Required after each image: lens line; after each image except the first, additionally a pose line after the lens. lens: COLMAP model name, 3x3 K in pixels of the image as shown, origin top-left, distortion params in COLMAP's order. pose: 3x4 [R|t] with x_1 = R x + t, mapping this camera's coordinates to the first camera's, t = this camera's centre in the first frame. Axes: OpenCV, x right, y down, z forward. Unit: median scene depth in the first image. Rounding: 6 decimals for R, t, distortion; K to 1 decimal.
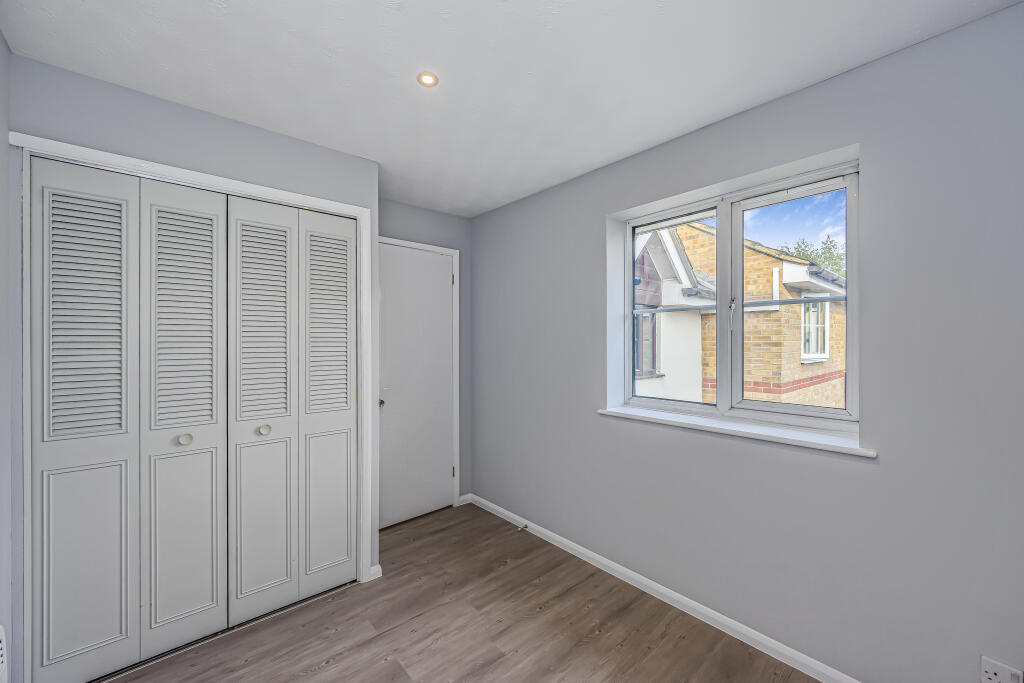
lens RADIAL K [[404.9, 0, 512.3], [0, 404.9, 341.6], [0, 0, 1]] dist [-0.002226, 0.000078]
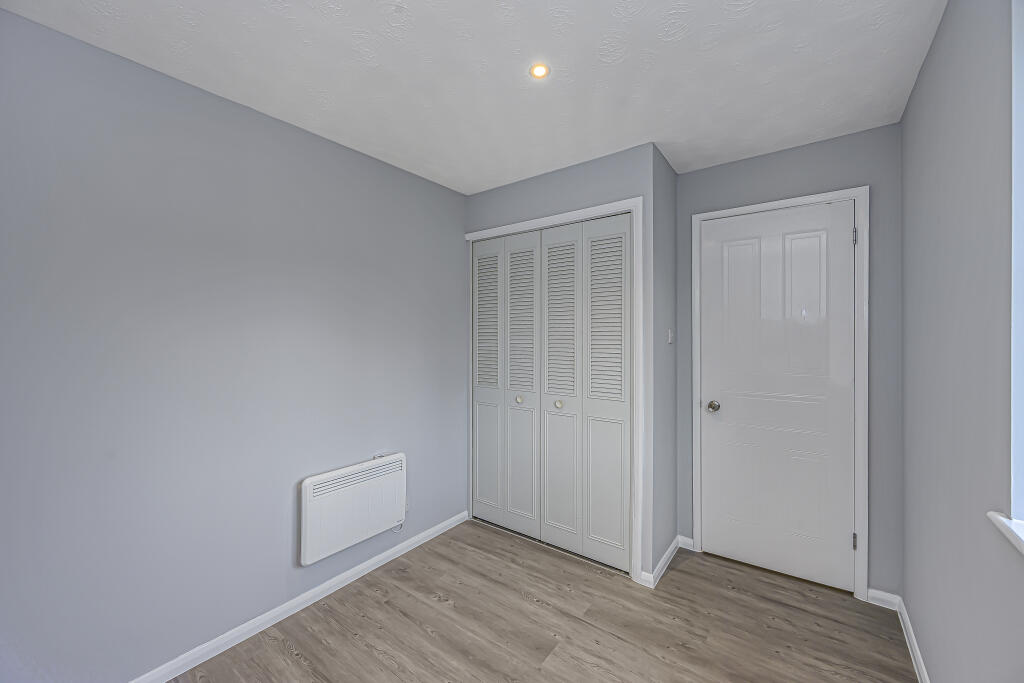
lens RADIAL K [[404.9, 0, 513.7], [0, 404.9, 338.4], [0, 0, 1]] dist [-0.002226, 0.000078]
pose [[0.200080, 0.004674, -0.979768, 0.568933], [-0.000545, 0.999989, 0.004659, 0.003907], [0.979779, -0.000399, 0.200080, 0.554678]]
